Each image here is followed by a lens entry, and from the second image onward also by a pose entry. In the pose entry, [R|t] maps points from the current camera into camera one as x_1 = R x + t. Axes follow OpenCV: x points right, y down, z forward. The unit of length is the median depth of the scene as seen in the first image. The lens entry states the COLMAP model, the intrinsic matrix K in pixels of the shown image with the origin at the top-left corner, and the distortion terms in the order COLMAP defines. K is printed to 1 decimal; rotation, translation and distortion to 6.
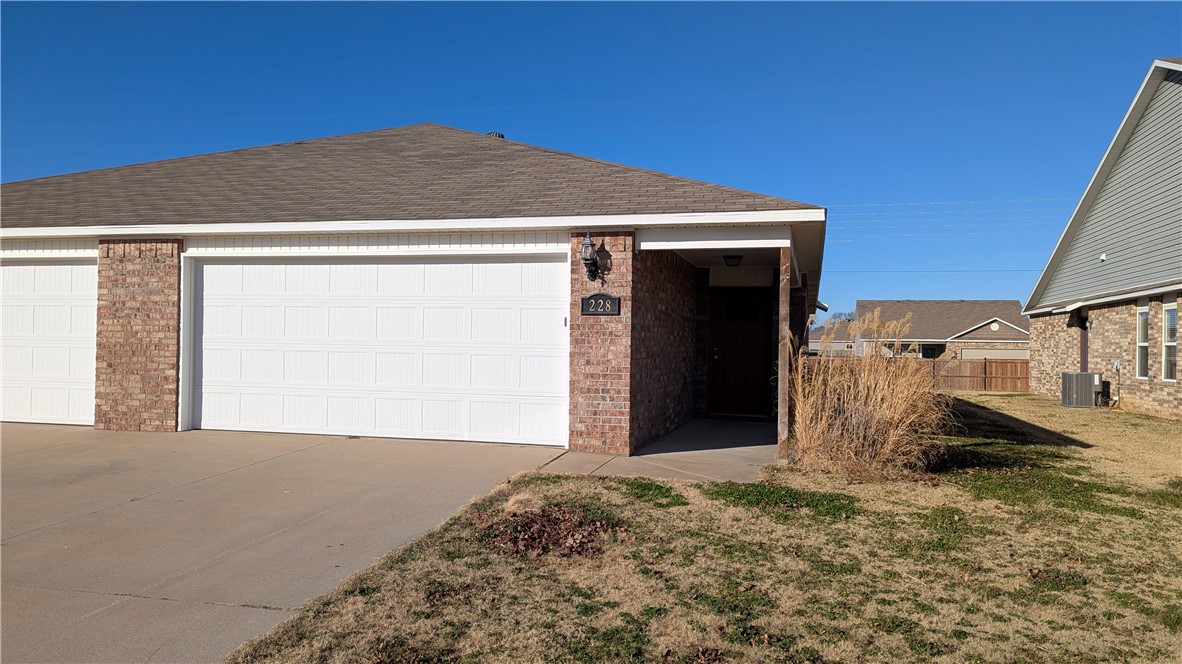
lens RADIAL K [[830.8, 0, 591.0], [0, 830.8, 332.0], [0, 0, 1]] dist [0.027045, -0.001580]
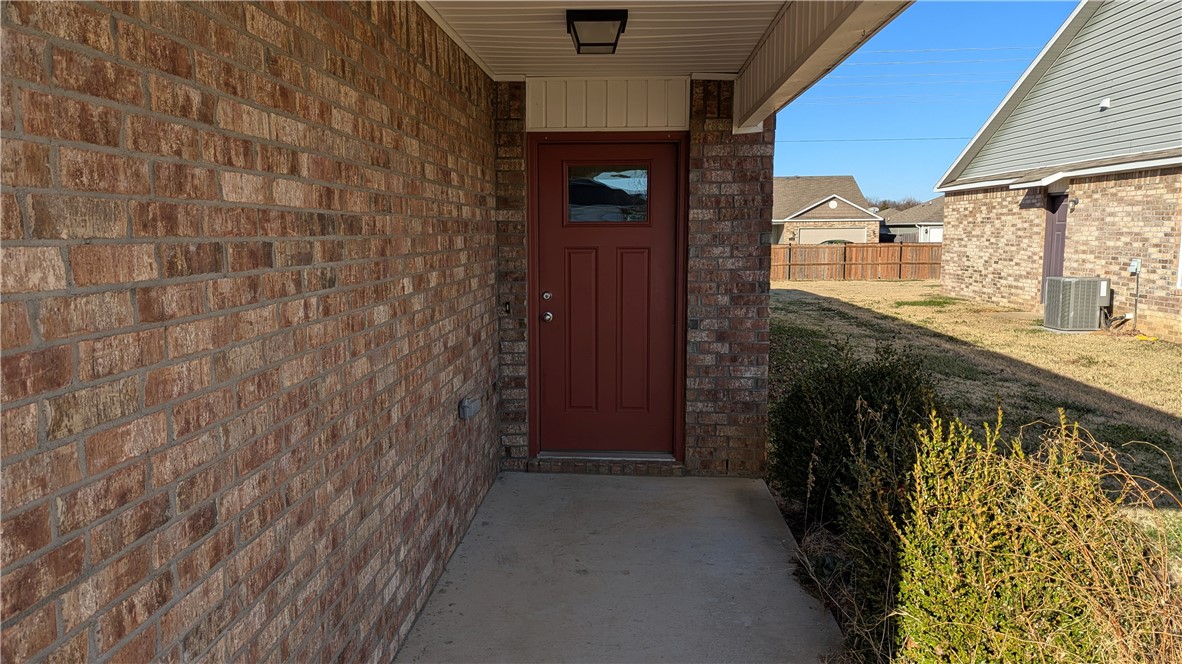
lens RADIAL K [[830.8, 0, 591.0], [0, 830.8, 332.0], [0, 0, 1]] dist [0.027045, -0.001580]
pose [[0.977567, -0.048087, 0.205061, 0.060670], [0.018536, 0.989453, 0.143661, -0.012712], [-0.209806, -0.136637, 0.968149, 0.419302]]
